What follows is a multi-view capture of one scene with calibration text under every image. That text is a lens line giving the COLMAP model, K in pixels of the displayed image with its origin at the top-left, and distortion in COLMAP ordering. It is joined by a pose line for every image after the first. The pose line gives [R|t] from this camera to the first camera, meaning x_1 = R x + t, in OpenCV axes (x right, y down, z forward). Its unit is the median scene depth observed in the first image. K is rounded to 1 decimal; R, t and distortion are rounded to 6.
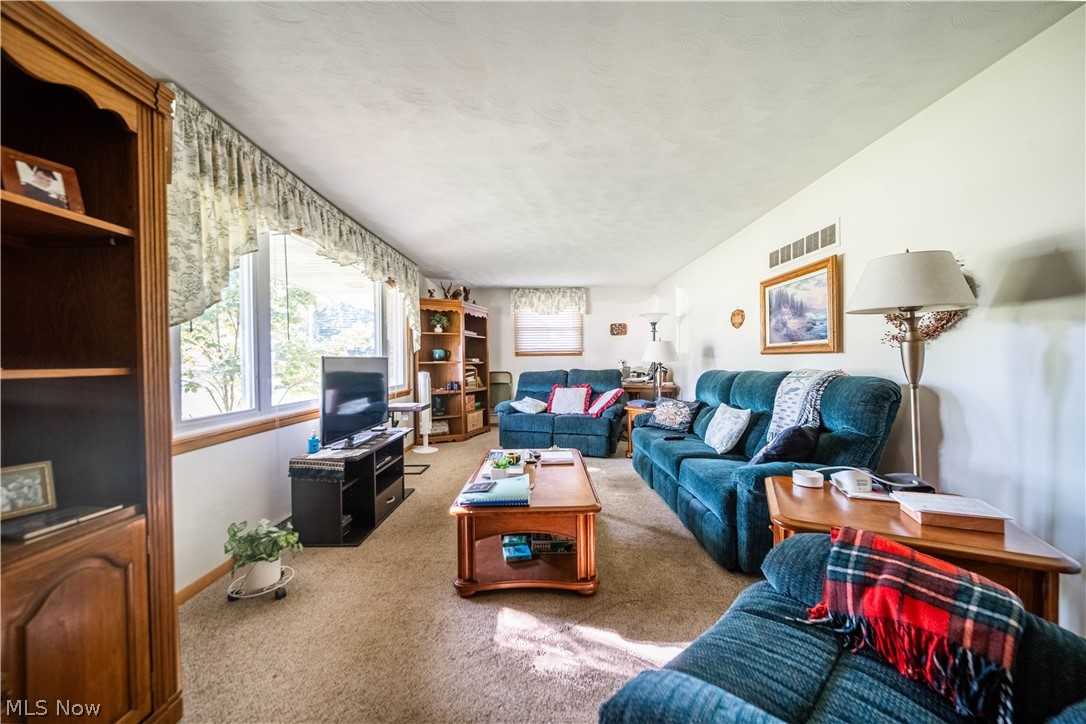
lens RADIAL K [[389.4, 0, 537.5], [0, 389.4, 363.7], [0, 0, 1]] dist [0.000442, -0.001791]
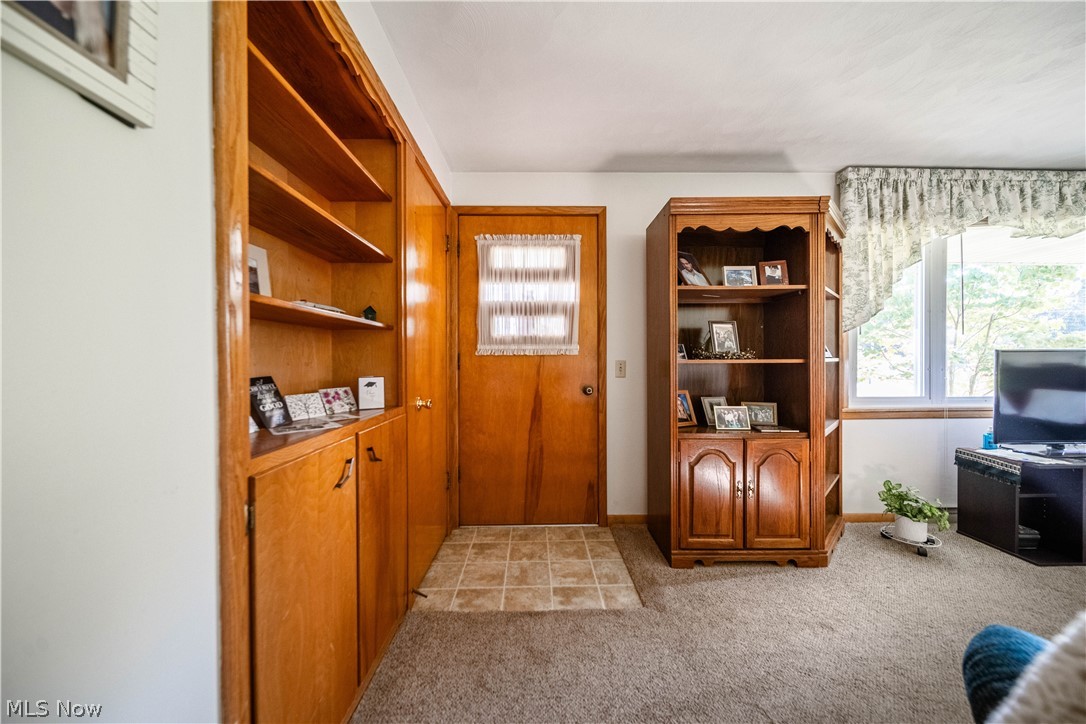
lens RADIAL K [[385.9, 0, 560.5], [0, 385.9, 359.2], [0, 0, 1]] dist [0.000379, -0.001313]
pose [[0.054312, 0.013780, -0.998429, 0.440385], [-0.005748, 0.999893, 0.013487, -0.003779], [0.998507, 0.005007, 0.054385, -0.162902]]
